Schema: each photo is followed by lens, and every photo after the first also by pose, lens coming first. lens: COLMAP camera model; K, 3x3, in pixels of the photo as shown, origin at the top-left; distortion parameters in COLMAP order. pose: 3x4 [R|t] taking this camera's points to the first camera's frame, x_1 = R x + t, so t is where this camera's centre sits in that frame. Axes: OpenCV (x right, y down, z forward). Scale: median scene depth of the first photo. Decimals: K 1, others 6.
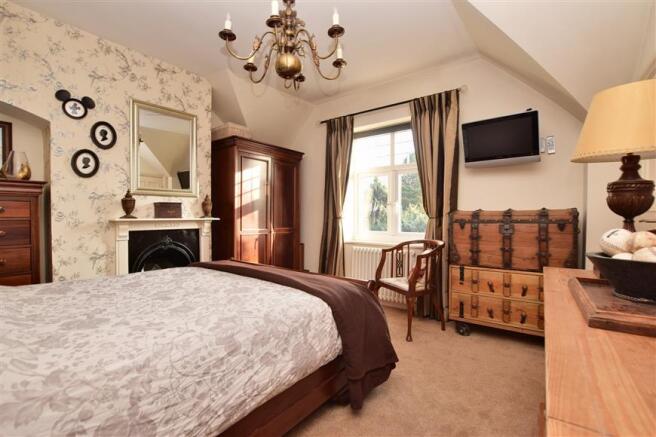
lens RADIAL K [[291.7, 0, 331.6], [0, 291.7, 219.5], [0, 0, 1]] dist [-0.032504, 0.000608]
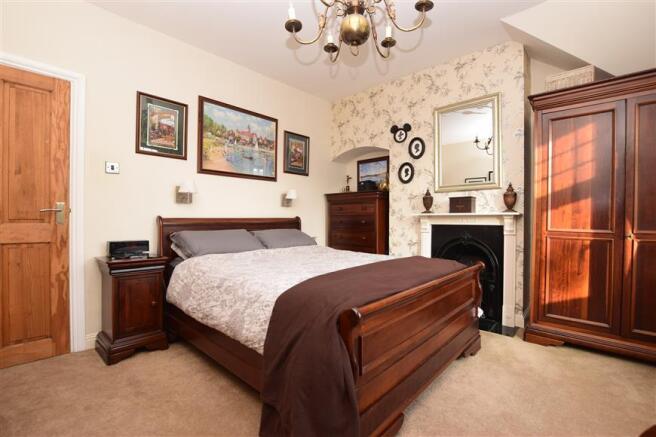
lens RADIAL K [[291.7, 0, 331.6], [0, 291.7, 219.5], [0, 0, 1]] dist [-0.032504, 0.000608]
pose [[-0.082981, 0.001293, -0.996550, 0.508632], [-0.014044, 0.999898, 0.002466, 0.023616], [0.996452, 0.014200, -0.082955, 0.719408]]
